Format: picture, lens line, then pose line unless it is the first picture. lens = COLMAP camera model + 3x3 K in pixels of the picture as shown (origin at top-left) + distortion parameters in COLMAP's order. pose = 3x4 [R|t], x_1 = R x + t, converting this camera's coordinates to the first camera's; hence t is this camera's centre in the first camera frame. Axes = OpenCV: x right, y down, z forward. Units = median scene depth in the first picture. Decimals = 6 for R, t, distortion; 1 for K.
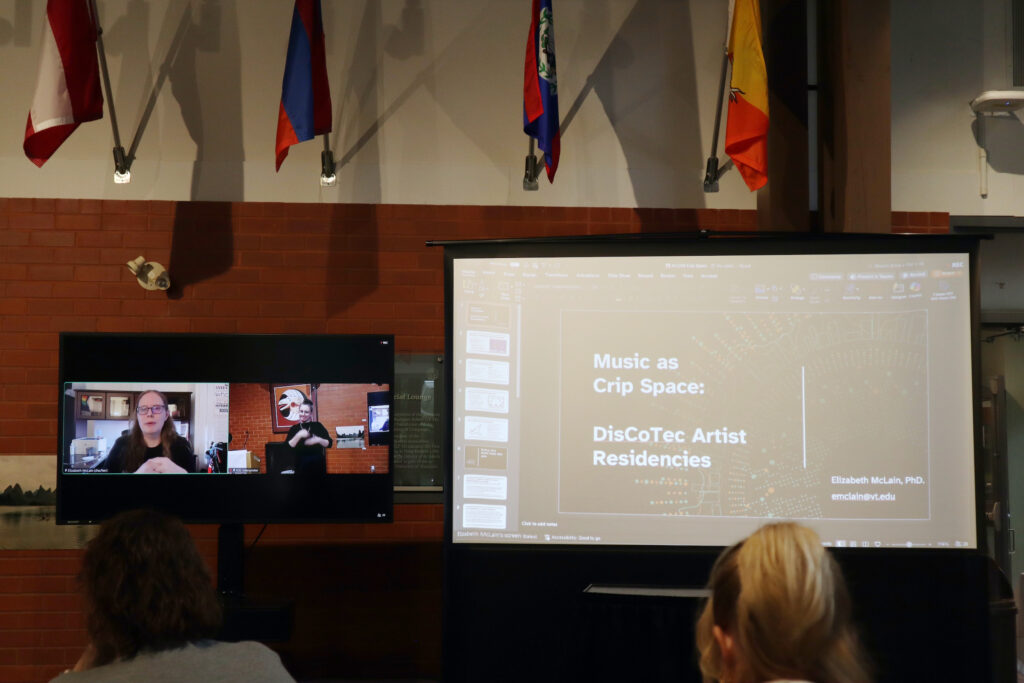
lens RADIAL K [[1457.6, 0, 494.5], [0, 1457.6, 346.1], [0, 0, 1]] dist [0.051156, 0.000000]
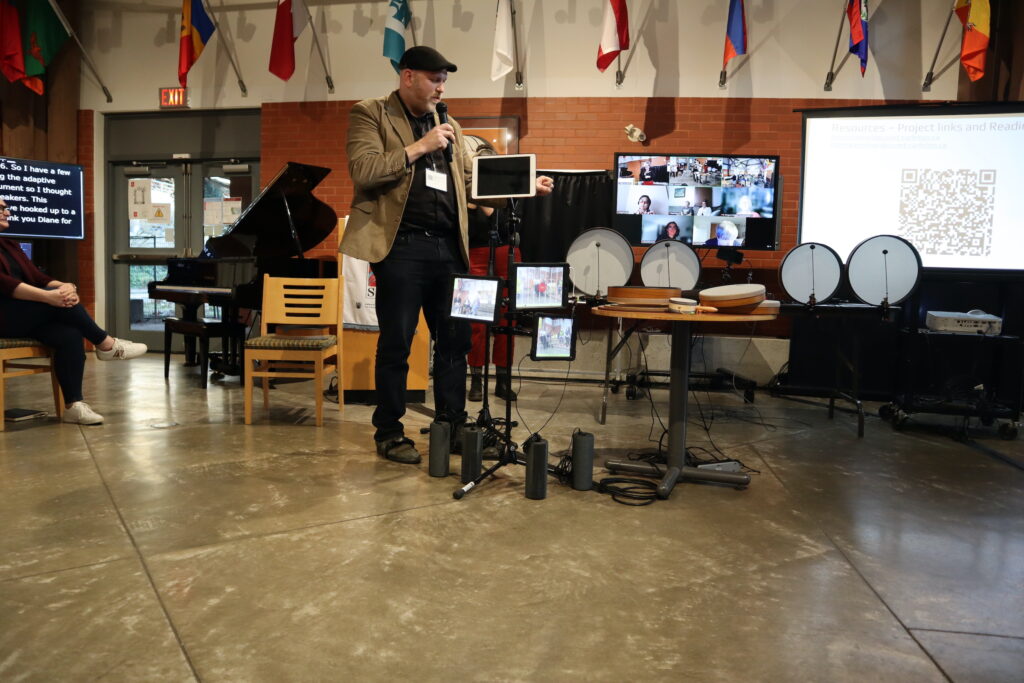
lens RADIAL K [[707.7, 0, 502.1], [0, 707.7, 340.1], [0, 0, 1]] dist [-0.099465, 0.042384]
pose [[0.975363, 0.042930, -0.216390, -0.192226], [-0.008265, 0.987305, 0.158621, 0.081419], [0.220452, -0.152924, 0.963335, -0.019861]]
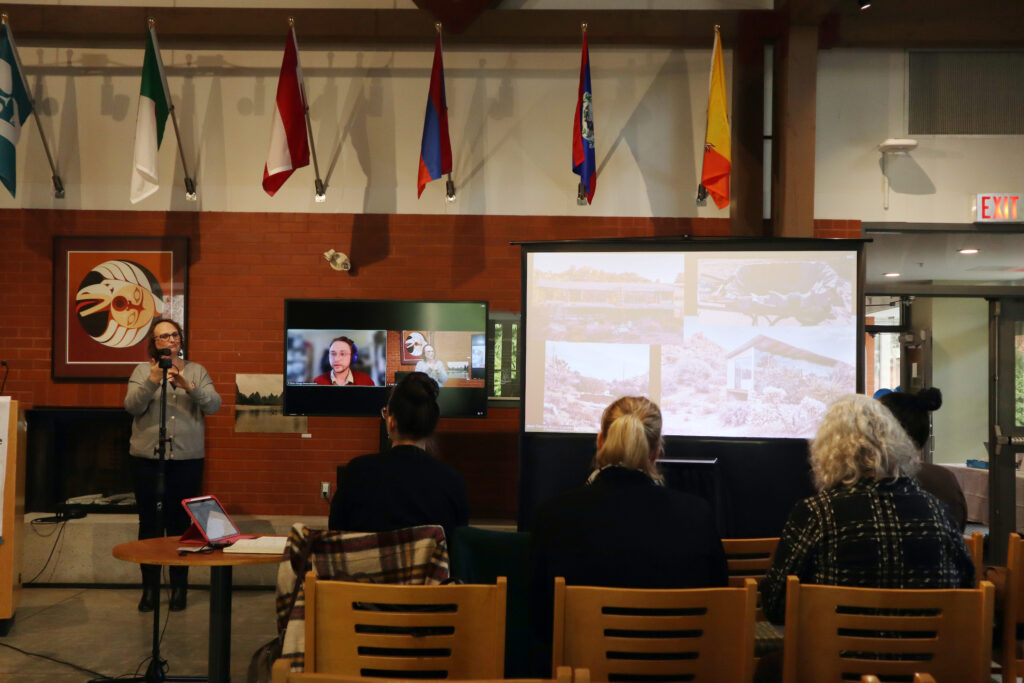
lens RADIAL K [[1129.2, 0, 497.4], [0, 1129.2, 346.7], [0, 0, 1]] dist [0.029994, 0.000000]
pose [[0.996287, 0.009071, -0.085616, 0.040939], [-0.005353, 0.999037, 0.043556, -0.010267], [0.085929, -0.042936, 0.995376, -0.202532]]
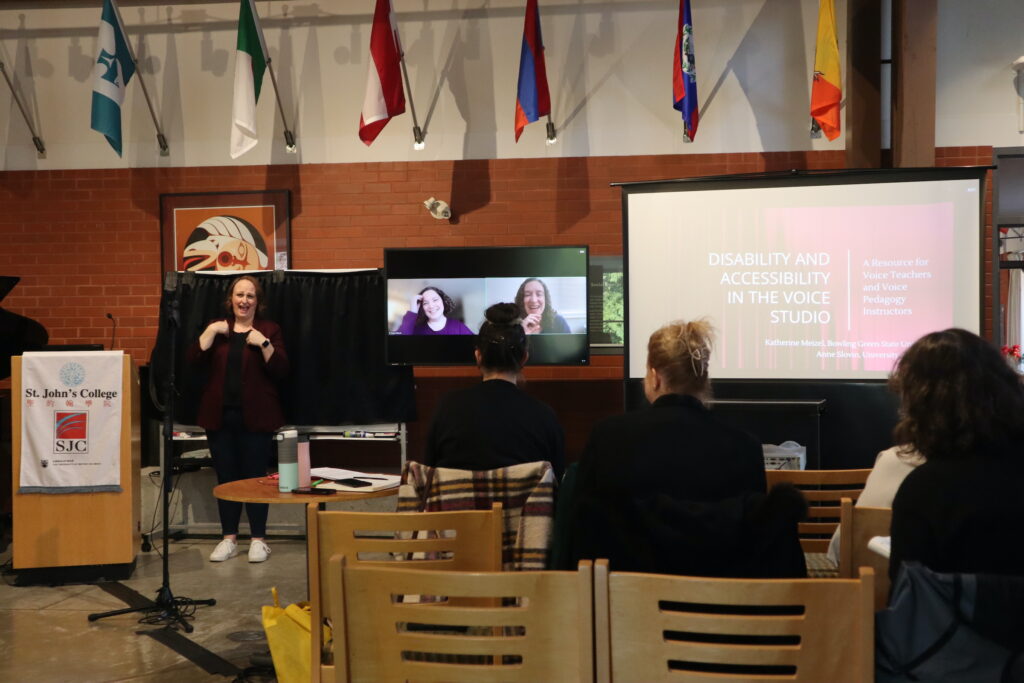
lens RADIAL K [[1220.8, 0, 499.4], [0, 1220.8, 339.8], [0, 0, 1]] dist [0.032274, 0.000000]
pose [[0.980793, -0.009782, -0.194808, 0.078938], [0.024606, 0.996968, 0.073822, -0.004701], [0.193495, -0.077198, 0.978059, -0.264932]]
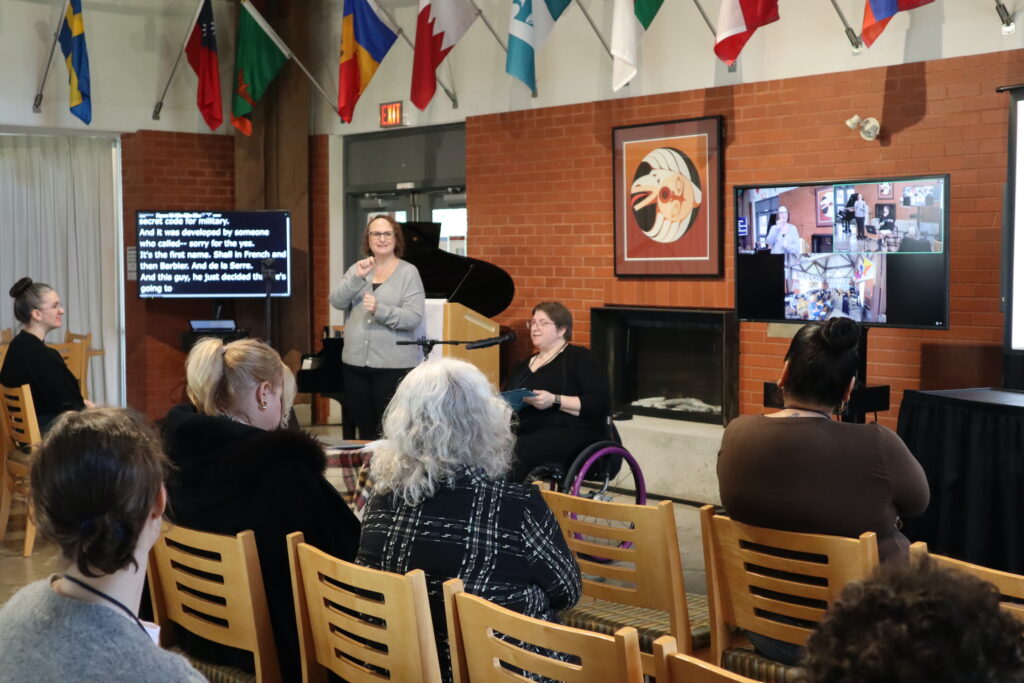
lens RADIAL K [[1380.1, 0, 500.2], [0, 1380.1, 327.9], [0, 0, 1]] dist [0.055123, 0.000000]
pose [[0.595313, 0.040624, -0.802467, 0.546791], [0.066986, 0.992735, 0.099950, -0.018361], [0.800697, -0.113256, 0.588266, 0.019099]]
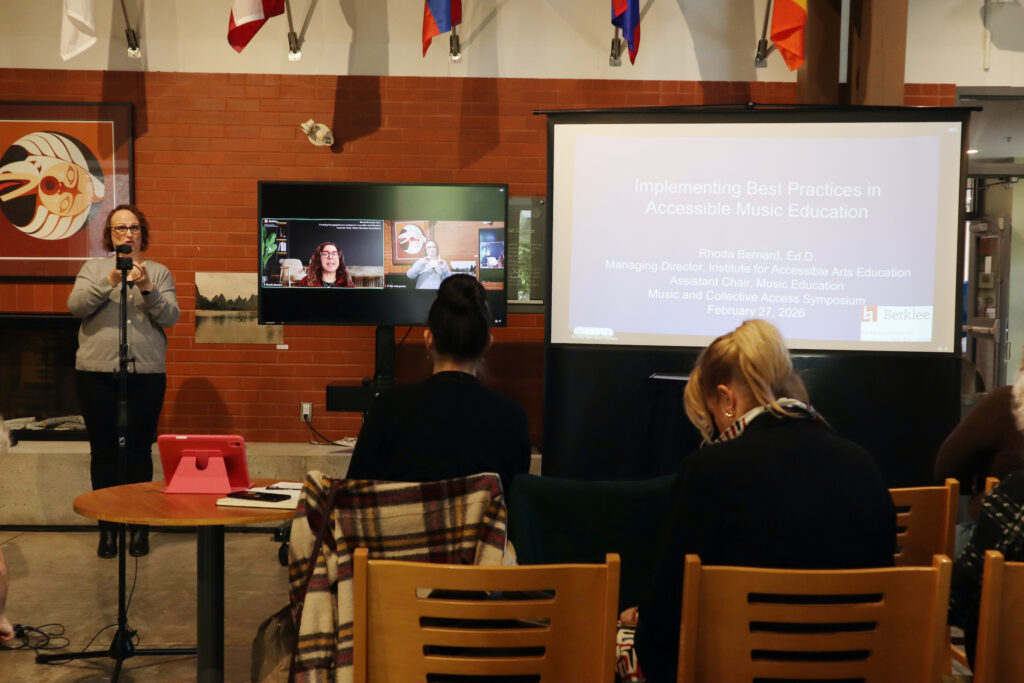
lens RADIAL K [[1290.6, 0, 495.2], [0, 1290.6, 342.2], [0, 0, 1]] dist [0.053821, 0.000000]
pose [[0.997985, 0.014886, -0.061673, -0.006382], [-0.006958, 0.991901, 0.126826, -0.012338], [0.063061, -0.126142, 0.990006, -0.143251]]
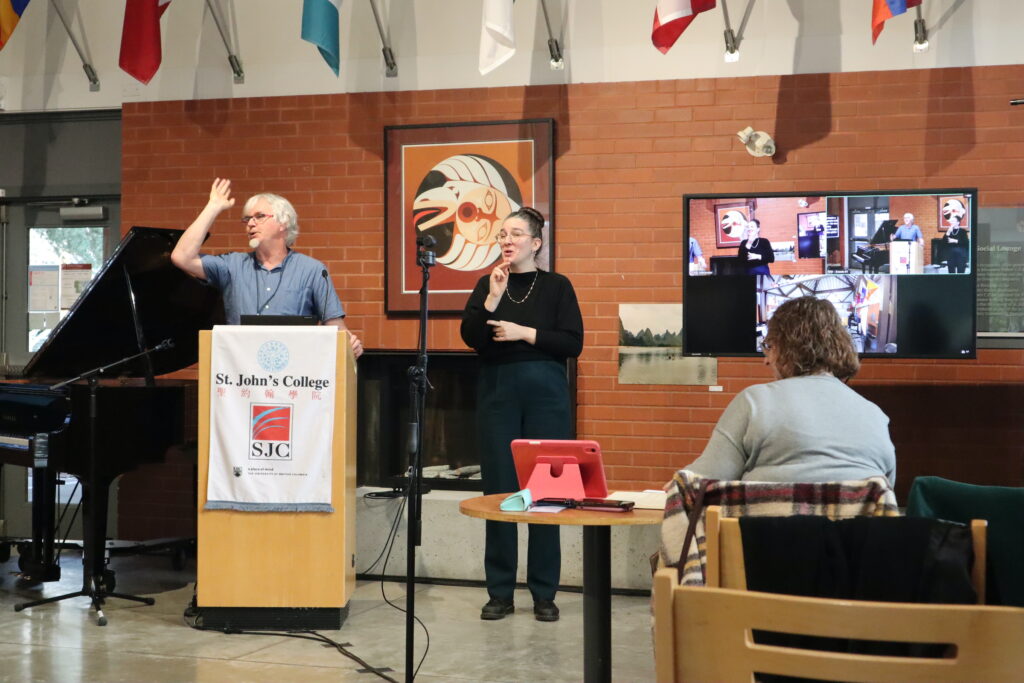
lens RADIAL K [[1626.7, 0, 490.8], [0, 1626.7, 336.8], [0, 0, 1]] dist [0.000923, 0.000000]
pose [[0.924201, 0.005211, -0.381871, 0.052093], [0.020758, 0.997743, 0.063854, 0.015510], [0.381342, -0.066941, 0.922007, -0.235278]]
